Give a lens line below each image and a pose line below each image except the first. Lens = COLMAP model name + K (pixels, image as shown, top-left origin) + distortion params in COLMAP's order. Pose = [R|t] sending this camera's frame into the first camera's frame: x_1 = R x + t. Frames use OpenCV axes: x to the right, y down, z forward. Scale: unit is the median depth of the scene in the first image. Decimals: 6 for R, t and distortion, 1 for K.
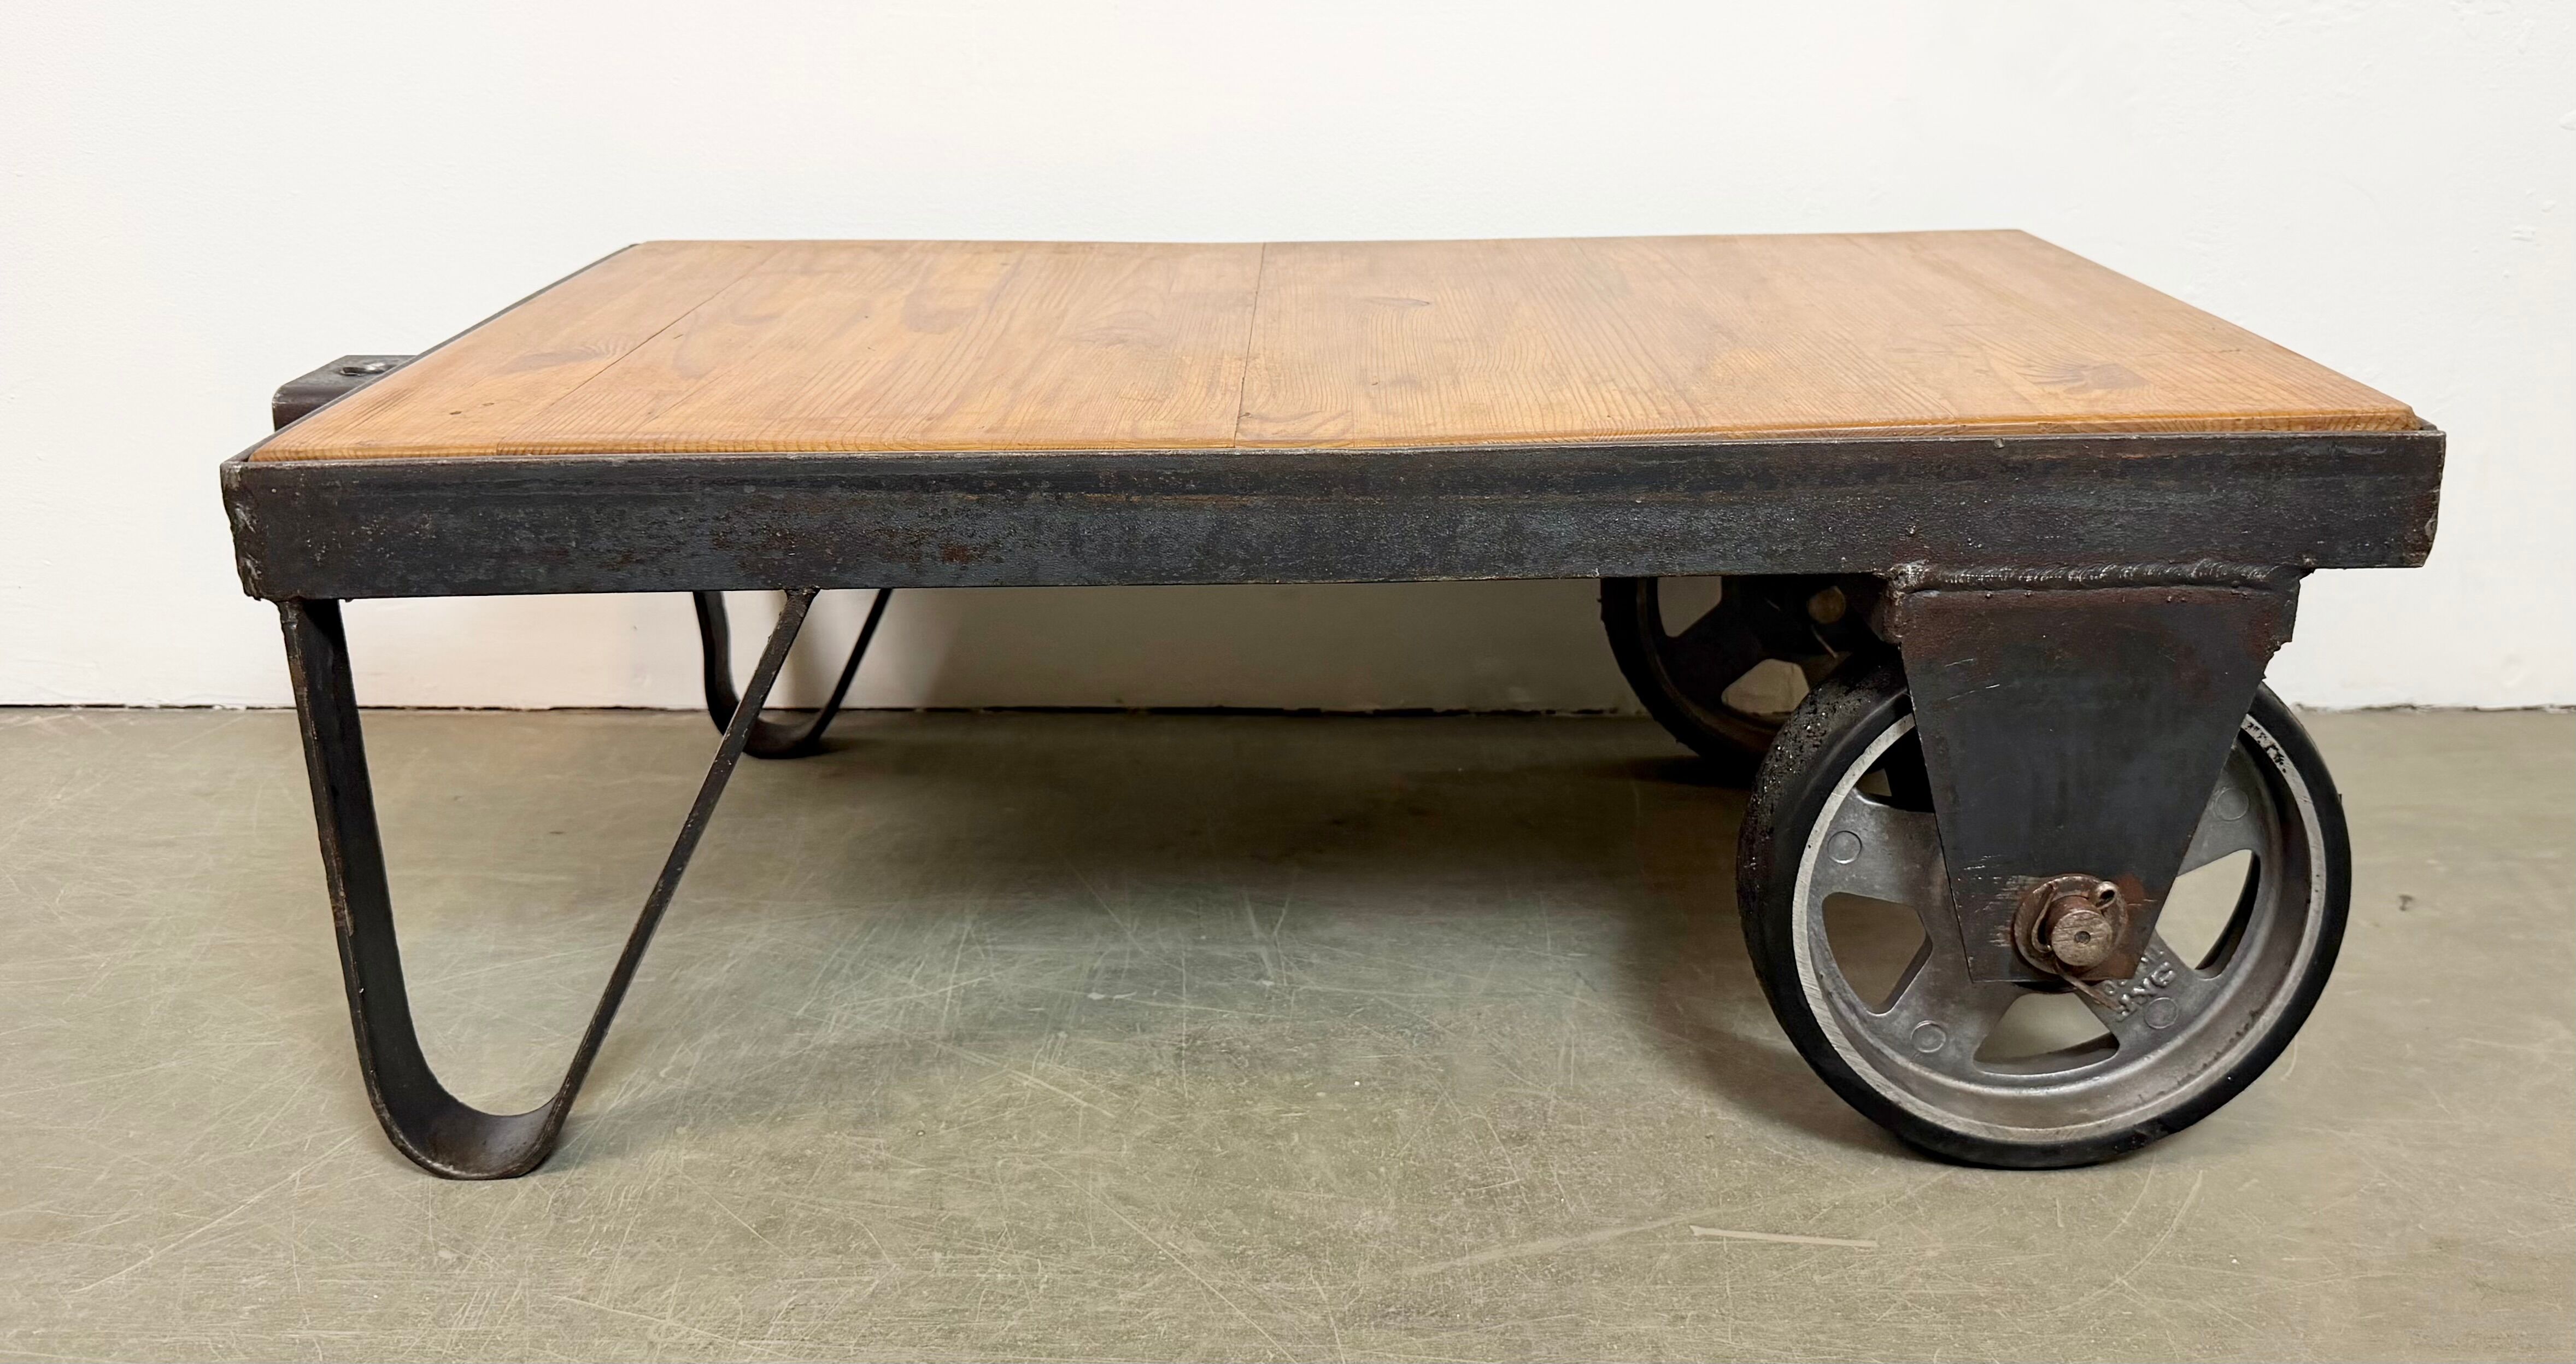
lens RADIAL K [[2208.0, 0, 1344.6], [0, 2208.0, 614.5], [0, 0, 1]] dist [0.041669, -0.074526]
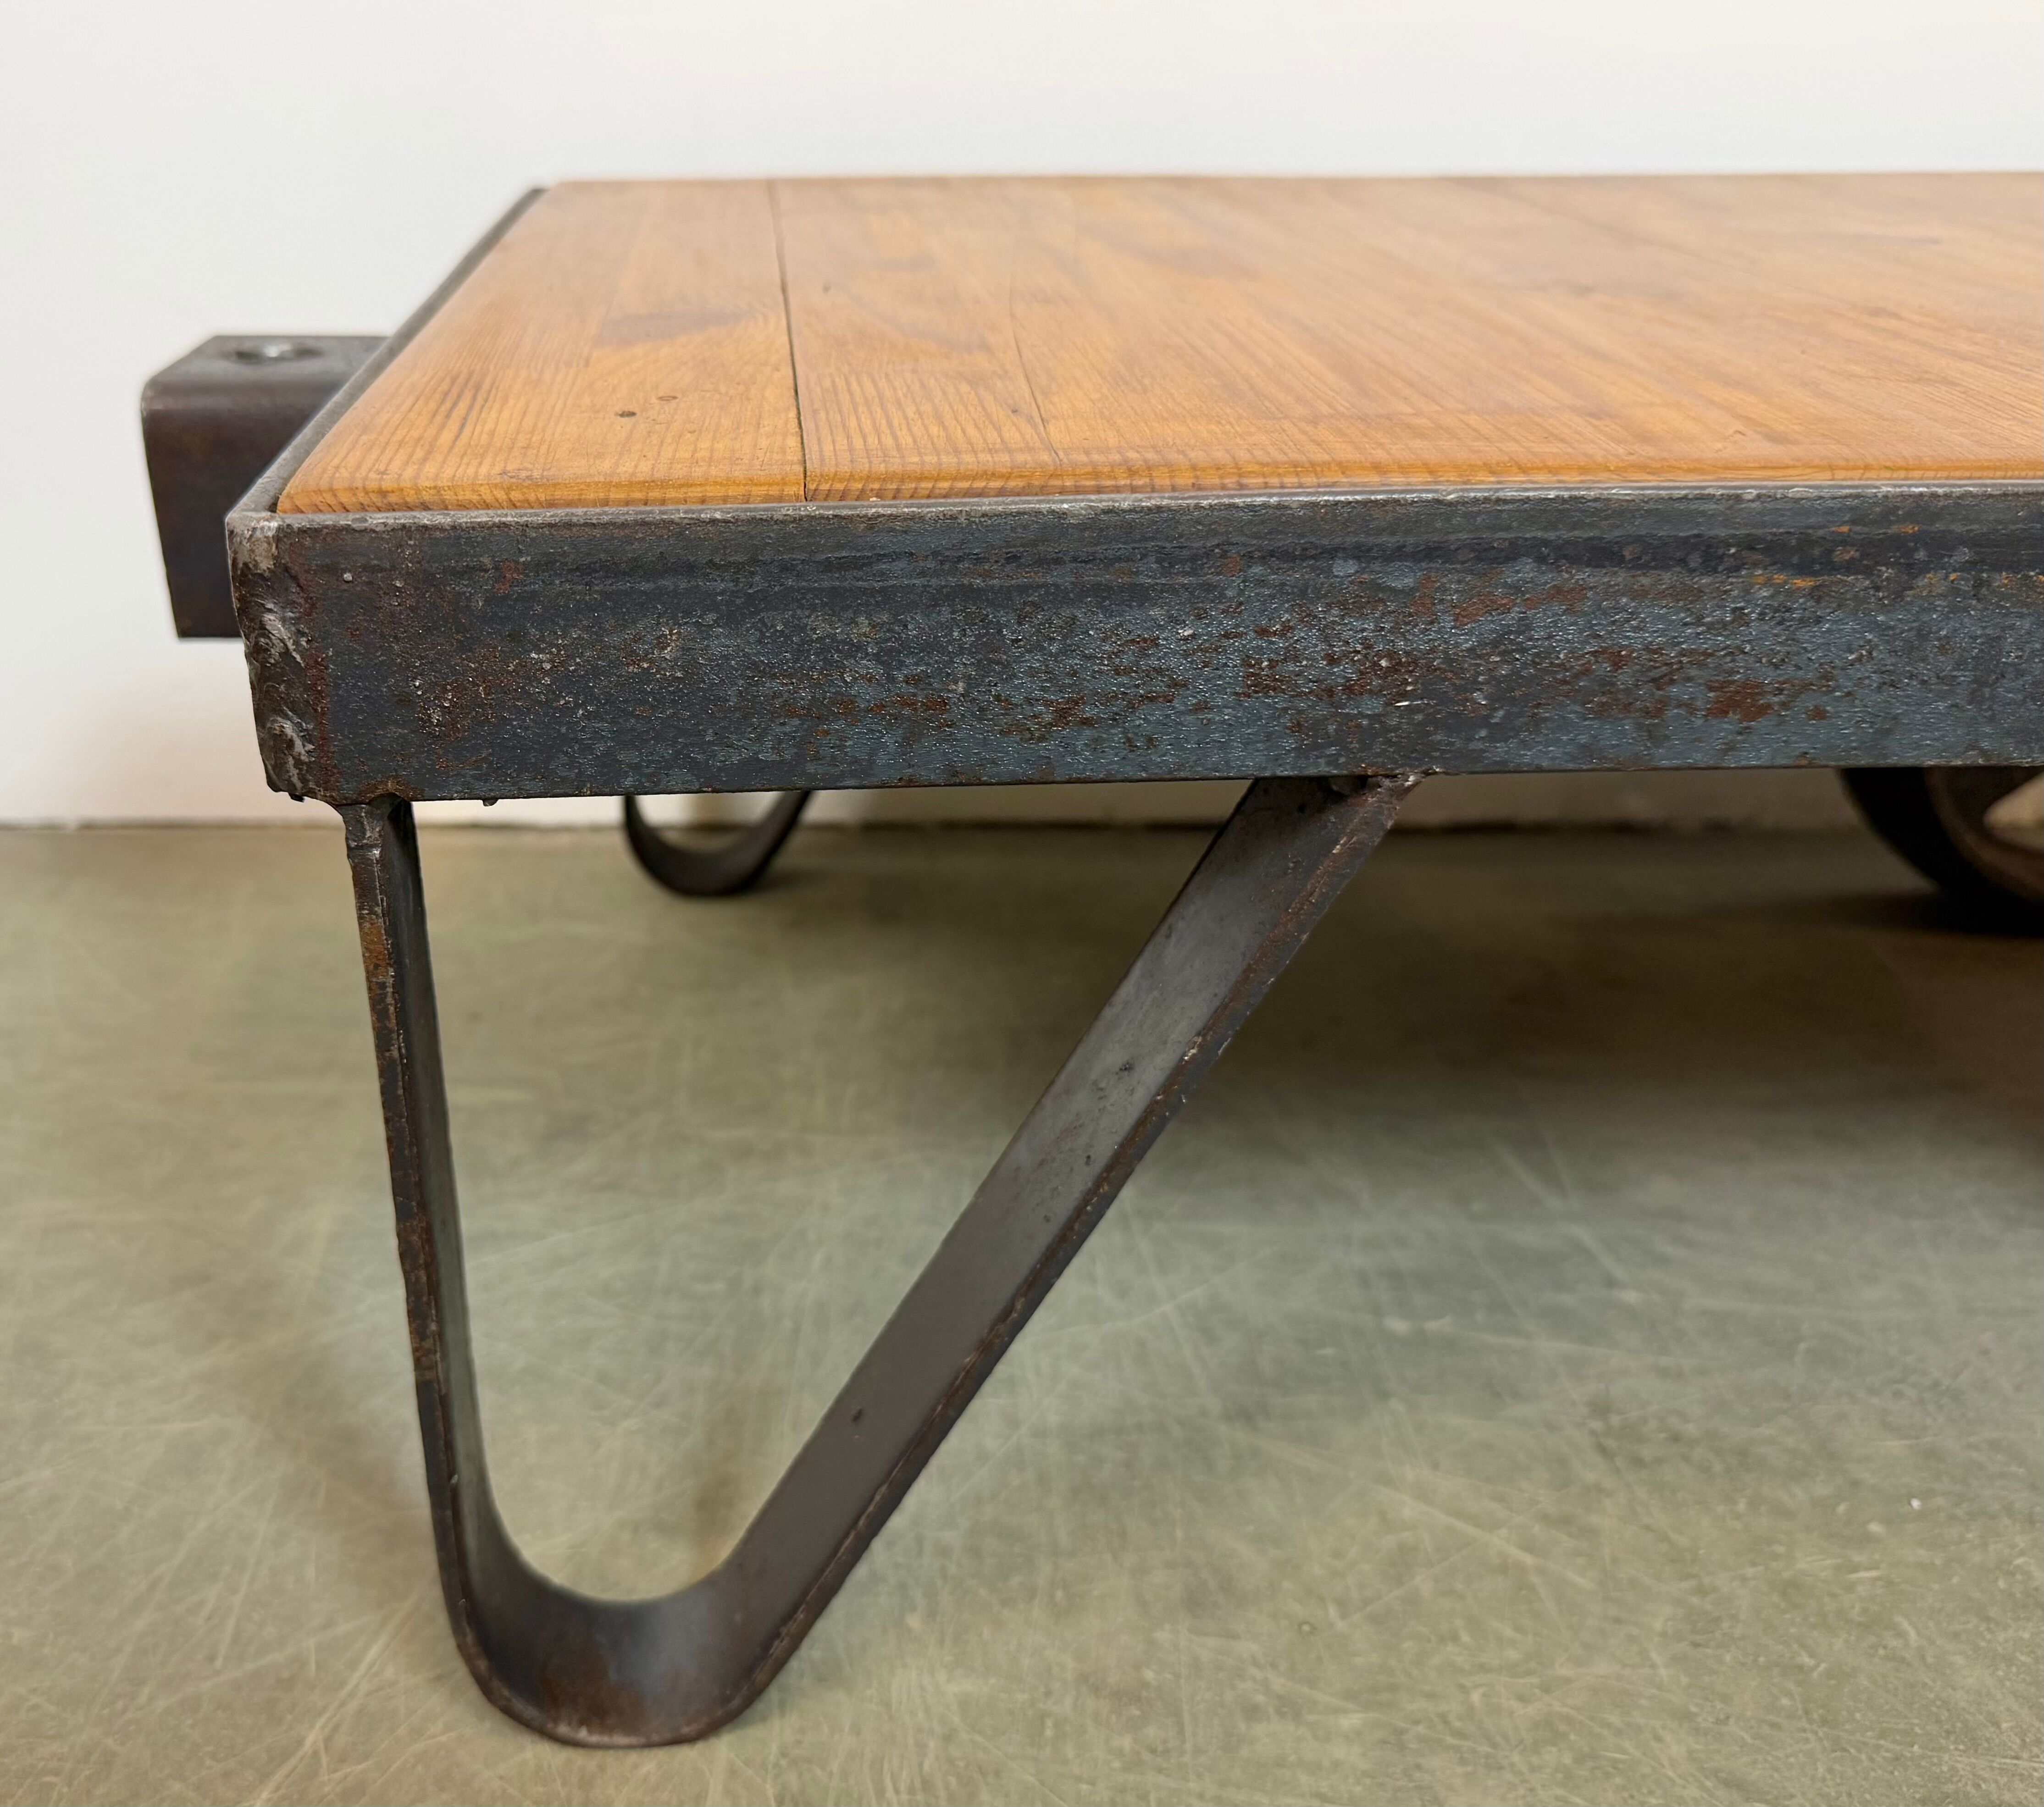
lens RADIAL K [[1944.5, 0, 769.8], [0, 1944.5, 894.4], [0, 0, 1]] dist [-0.010971, 0.000000]
pose [[0.999990, -0.004401, -0.000611, -0.367358], [0.004443, 0.990846, 0.134924, -0.041630], [0.000011, -0.134925, 0.990856, 0.544359]]
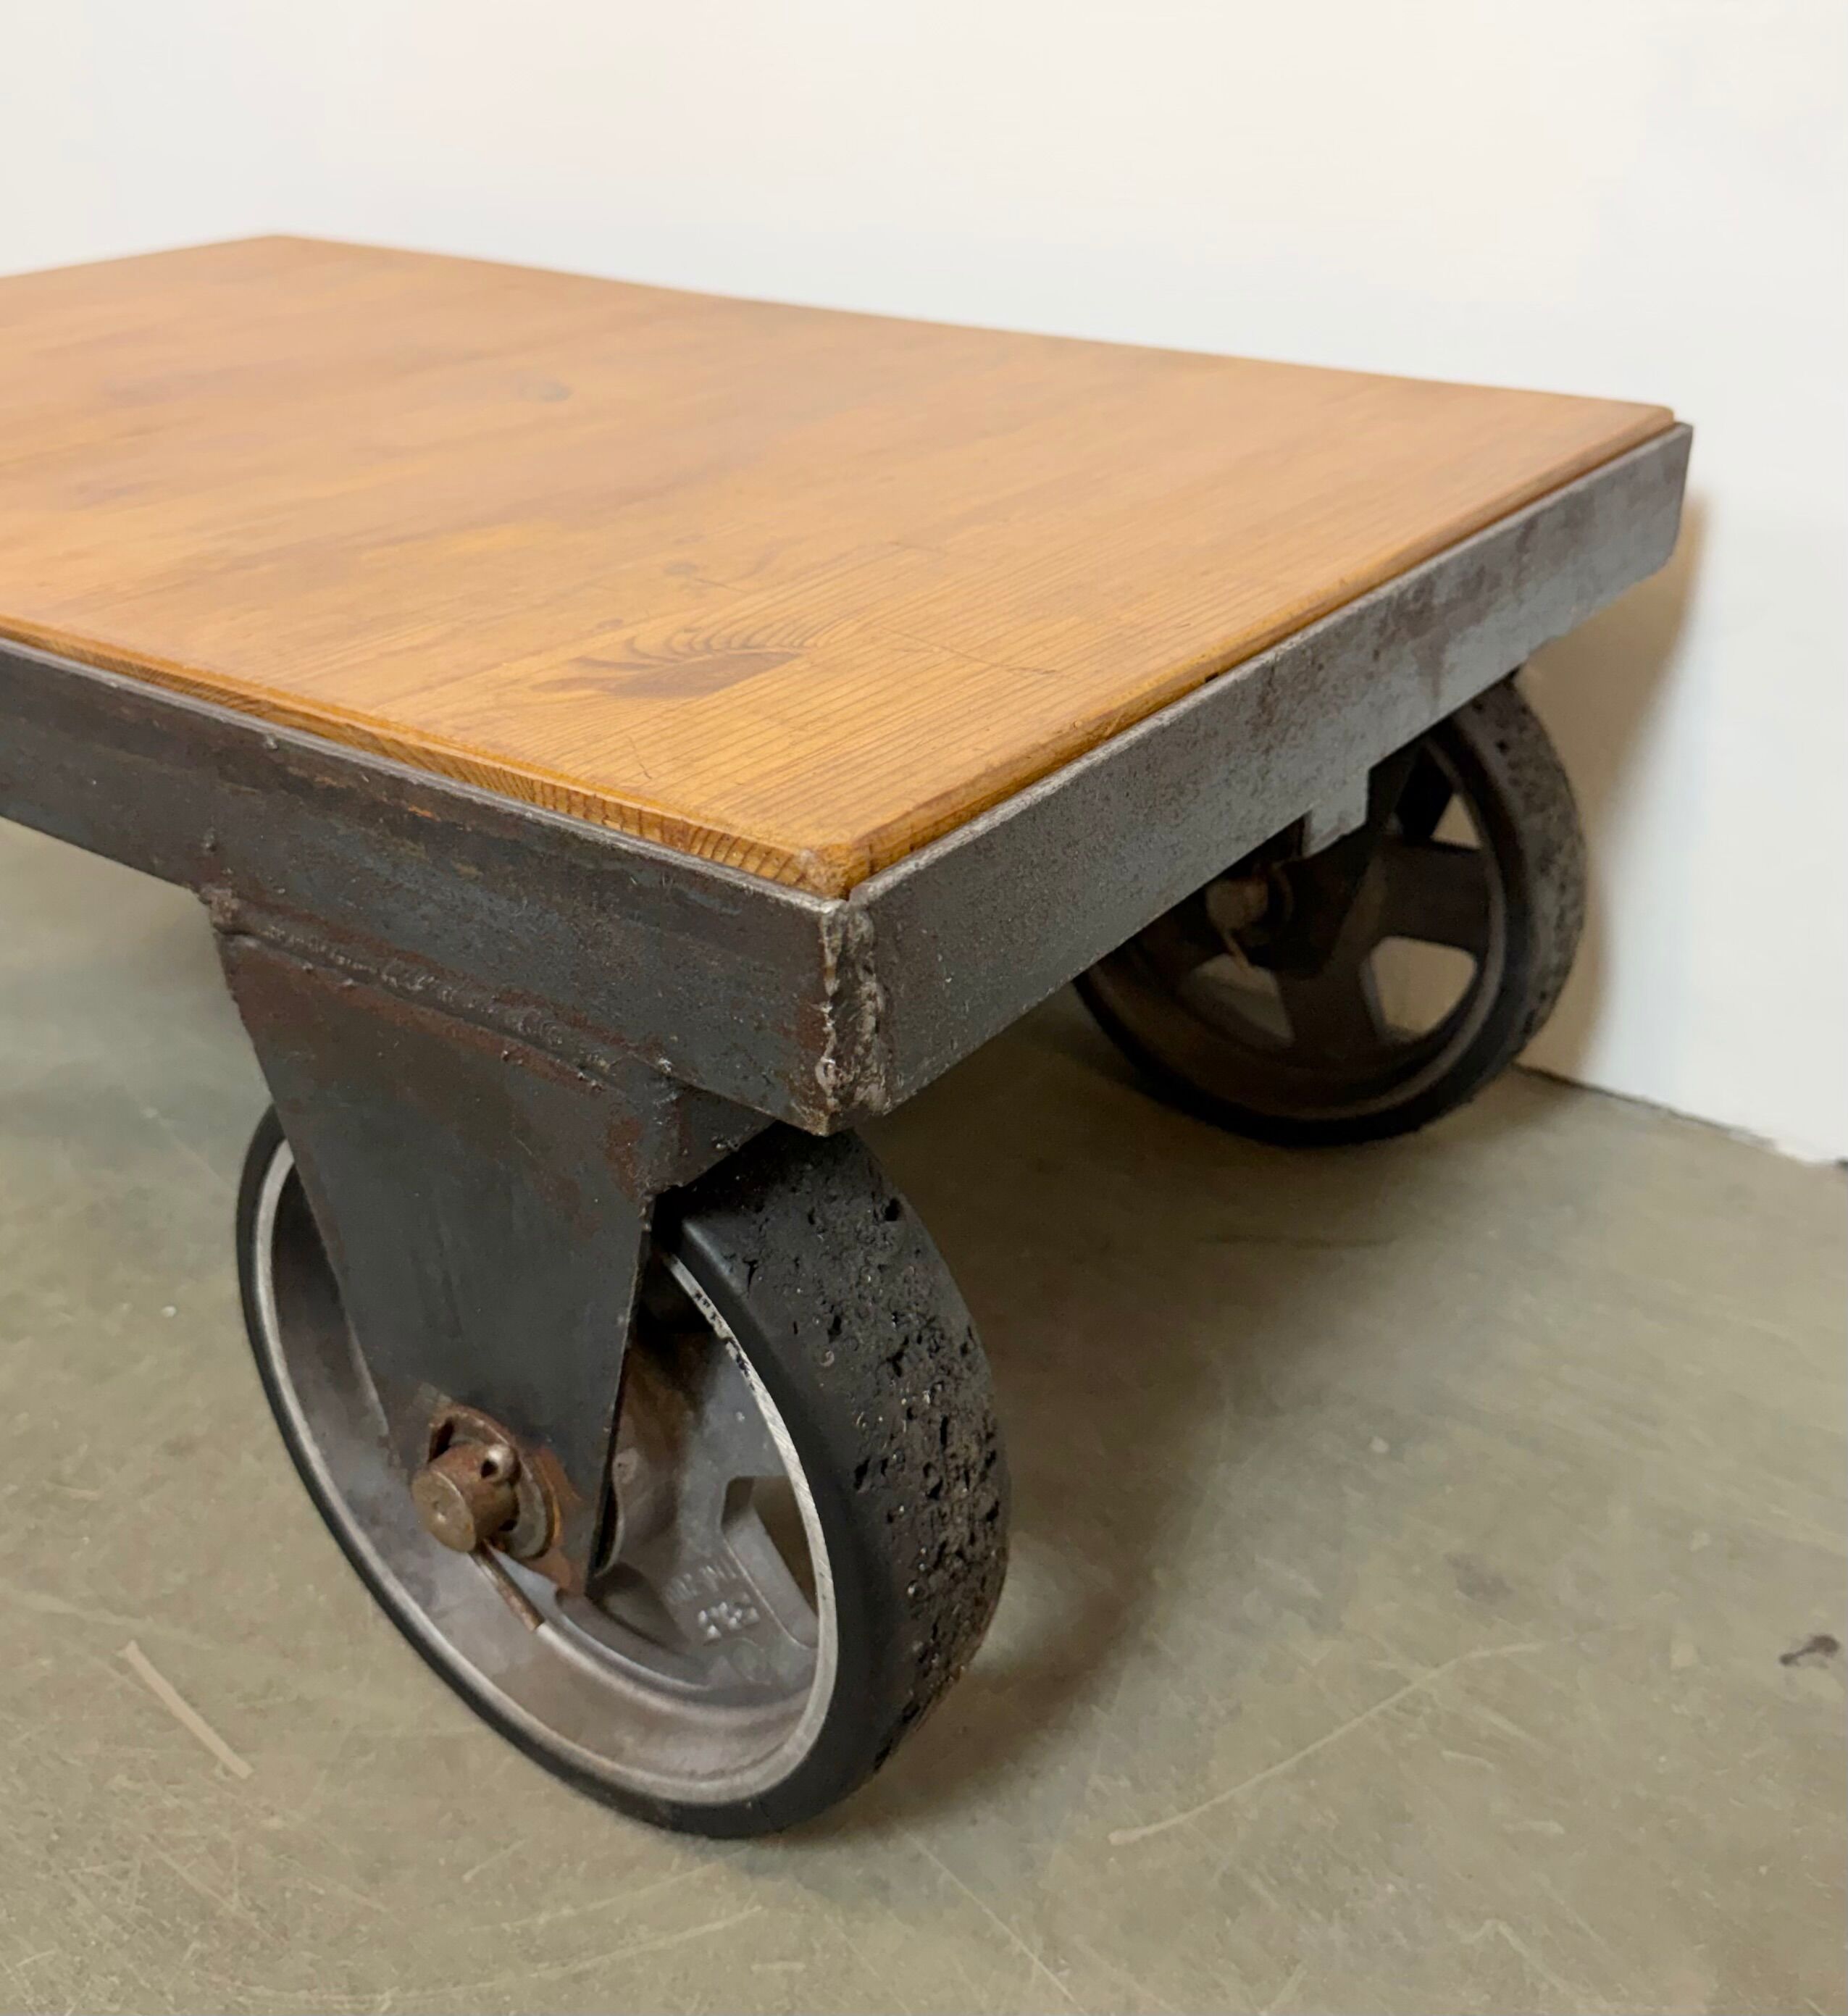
lens RADIAL K [[2153.9, 0, 982.9], [0, 2153.9, 816.4], [0, 0, 1]] dist [-0.025606, 0.000000]
pose [[0.810503, 0.237960, -0.535219, 0.743481], [-0.185975, 0.971023, 0.150091, -0.174768], [0.555426, -0.022112, 0.831272, 0.562339]]
